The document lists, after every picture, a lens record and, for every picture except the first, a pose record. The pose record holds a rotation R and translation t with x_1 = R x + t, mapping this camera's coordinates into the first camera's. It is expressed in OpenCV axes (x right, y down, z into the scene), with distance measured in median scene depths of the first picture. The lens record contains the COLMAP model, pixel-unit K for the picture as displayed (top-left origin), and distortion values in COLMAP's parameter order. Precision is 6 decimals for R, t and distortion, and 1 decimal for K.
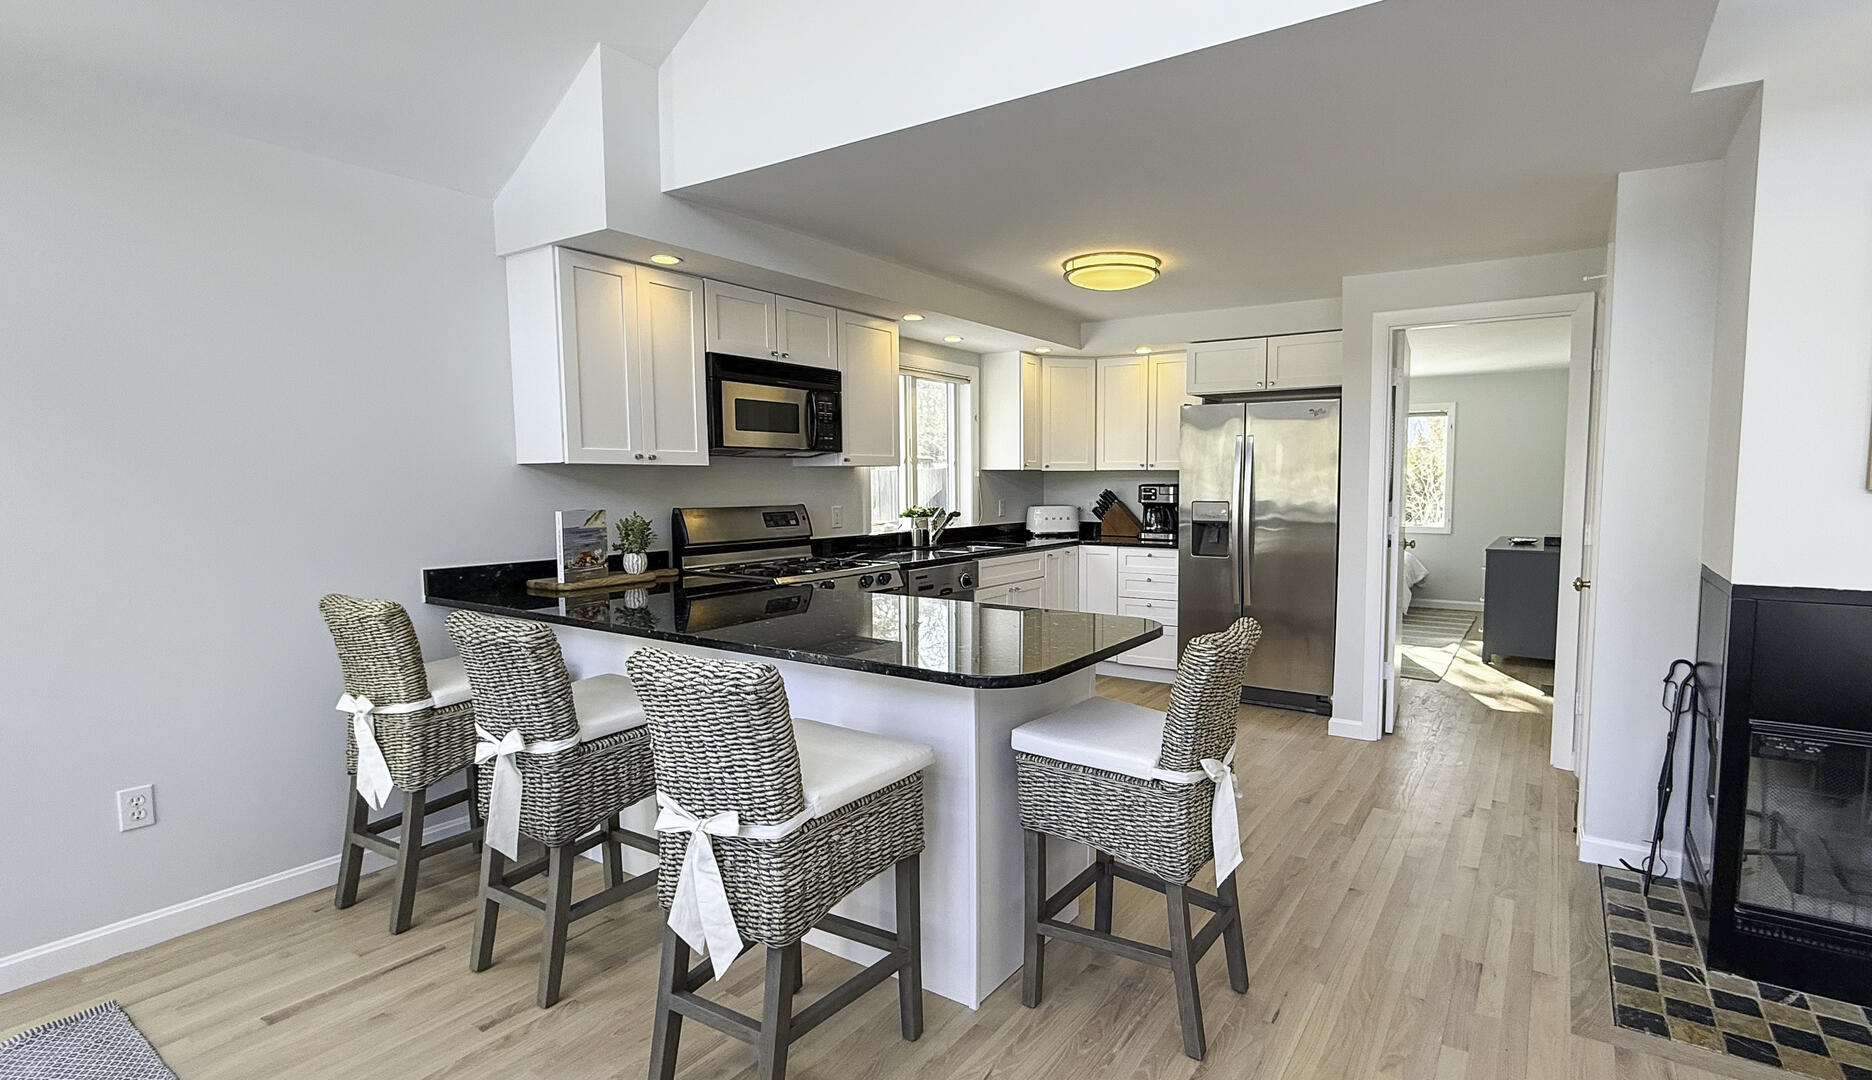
lens RADIAL K [[859.4, 0, 1042.6], [0, 859.4, 560.5], [0, 0, 1]] dist [-0.000548, 0.000076]
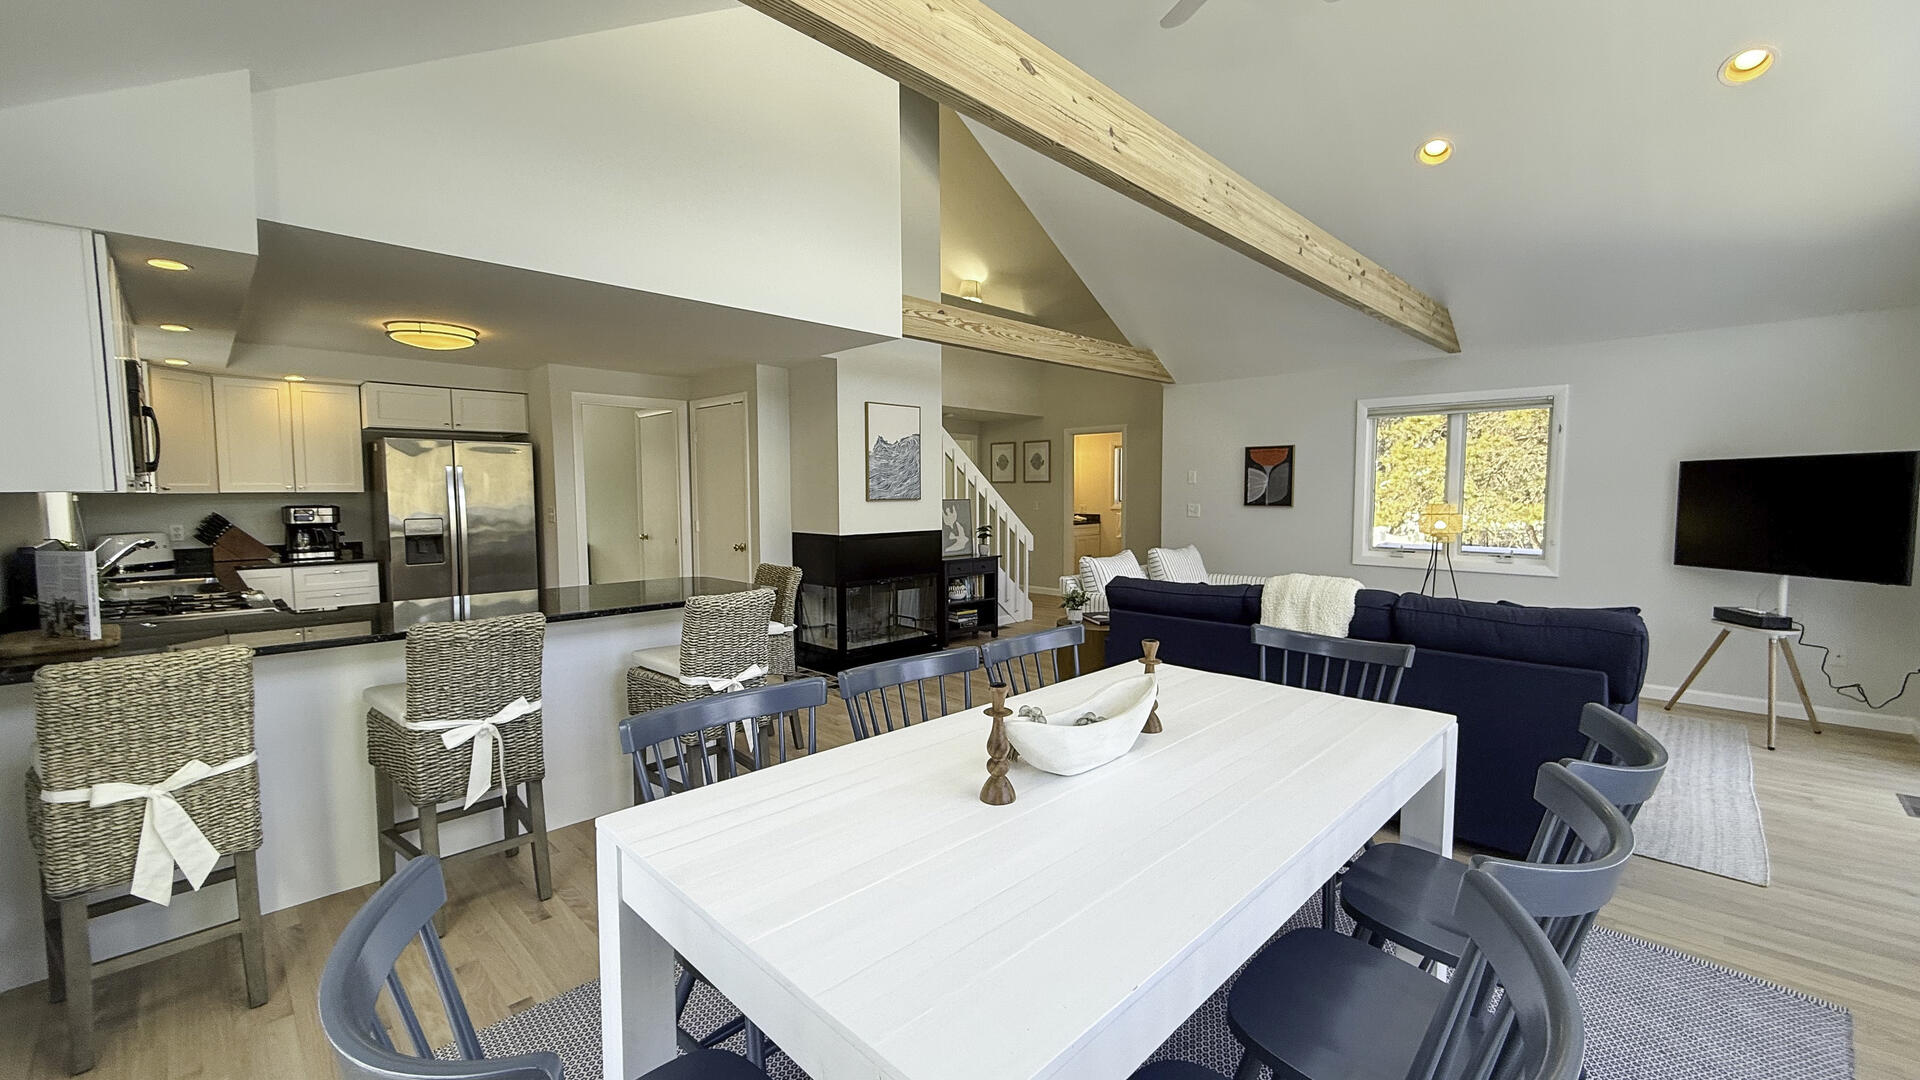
lens RADIAL K [[764.3, 0, 942.2], [0, 764.3, 550.7], [0, 0, 1]] dist [-0.000180, -0.002188]
pose [[0.253859, -0.075941, 0.964255, -0.822114], [0.097465, 0.993847, 0.052612, -0.012430], [-0.962318, 0.080625, 0.259699, 0.032634]]
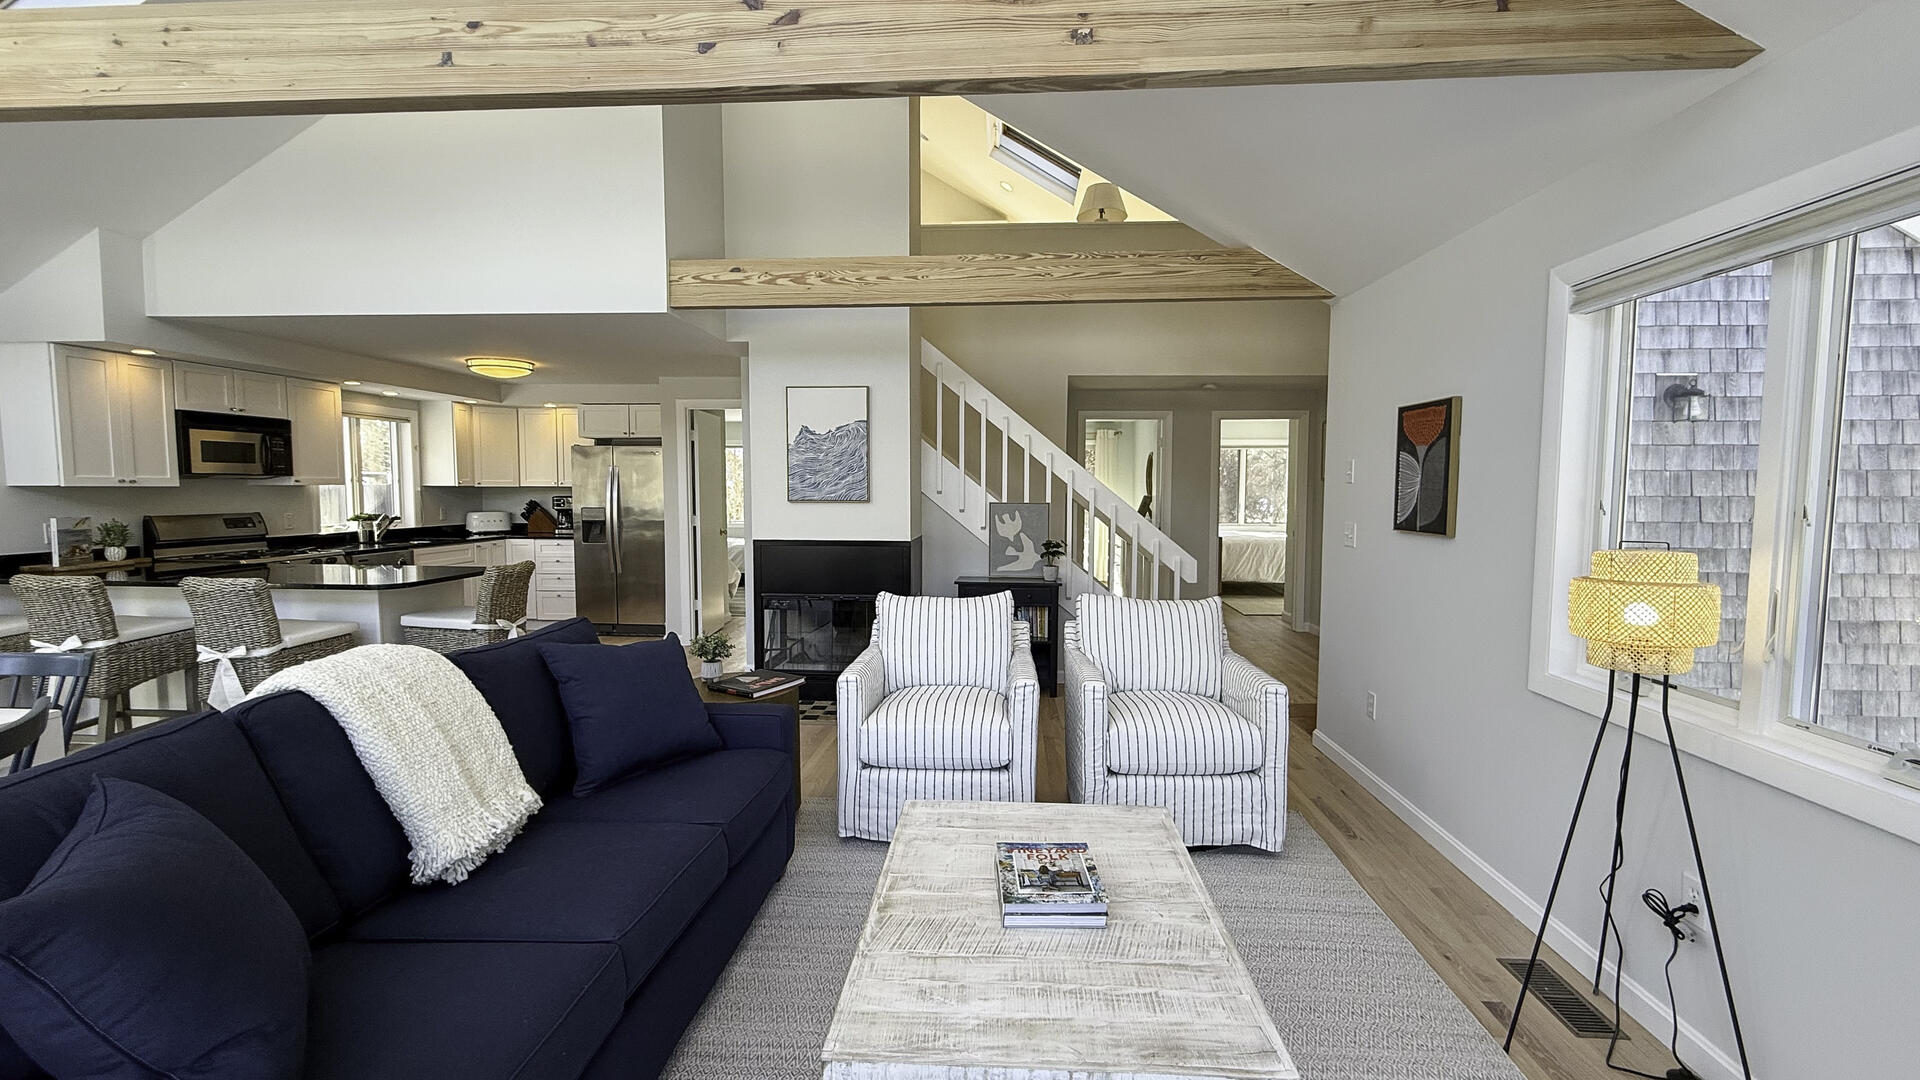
lens RADIAL K [[764.3, 0, 938.4], [0, 764.3, 543.0], [0, 0, 1]] dist [-0.000180, -0.002188]
pose [[0.889067, -0.029083, 0.456853, 0.146412], [0.038737, 0.999180, -0.011778, 0.045684], [-0.456136, 0.028169, 0.889464, -0.656558]]
